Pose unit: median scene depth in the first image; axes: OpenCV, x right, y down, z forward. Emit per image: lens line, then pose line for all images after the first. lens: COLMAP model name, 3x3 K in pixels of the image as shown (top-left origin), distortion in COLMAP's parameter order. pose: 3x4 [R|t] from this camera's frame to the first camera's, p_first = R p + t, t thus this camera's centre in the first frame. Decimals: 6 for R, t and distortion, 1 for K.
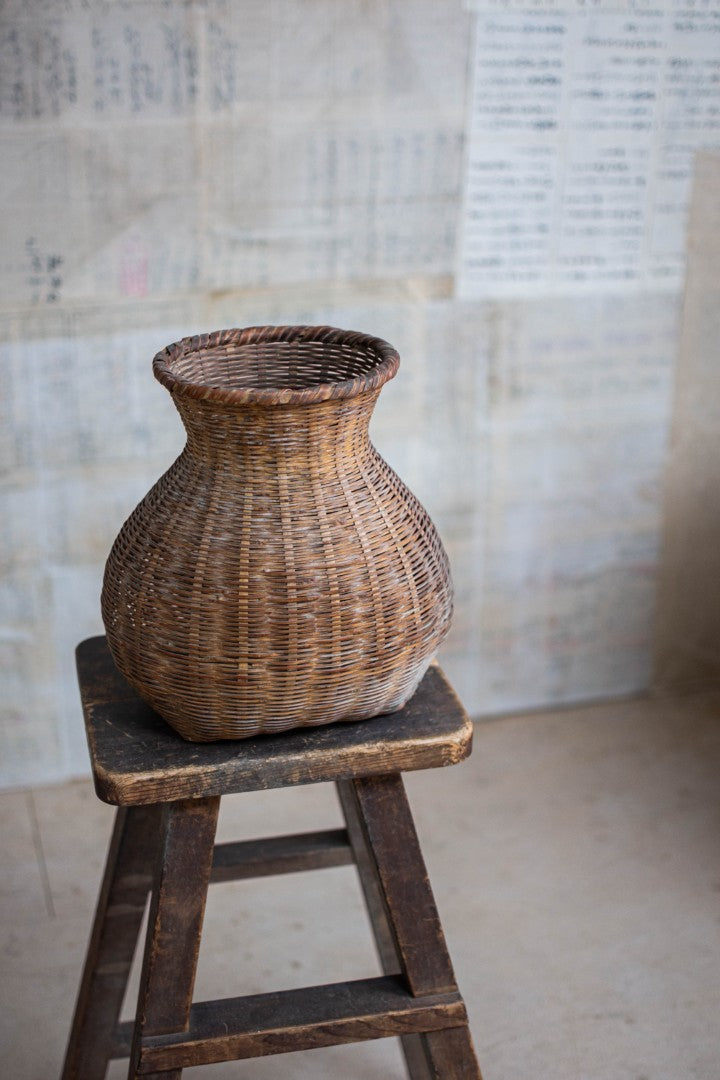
lens RADIAL K [[1600.4, 0, 265.5], [0, 1600.4, 494.2], [0, 0, 1]] dist [-0.073803, 0.088614]
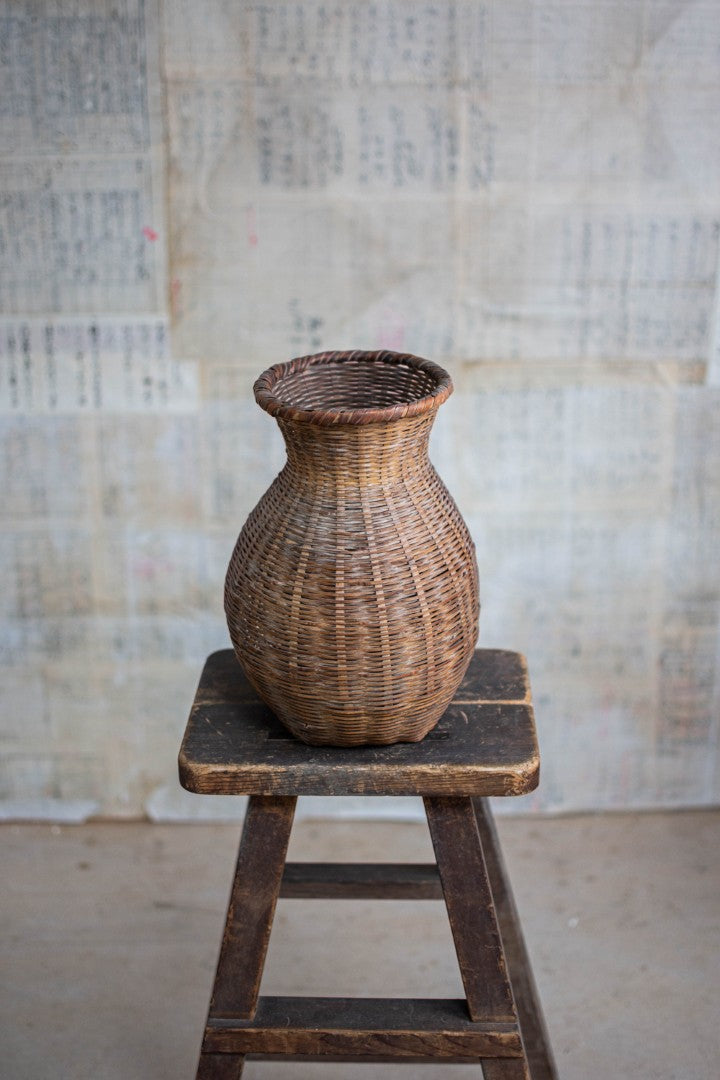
lens RADIAL K [[1599.4, 0, 356.6], [0, 1599.4, 507.4], [0, 0, 1]] dist [-0.051414, 0.012247]
pose [[0.974323, 0.081642, -0.209833, 0.216962], [-0.093180, 0.994601, -0.045685, 0.039036], [0.204970, 0.064065, 0.976669, -0.050221]]
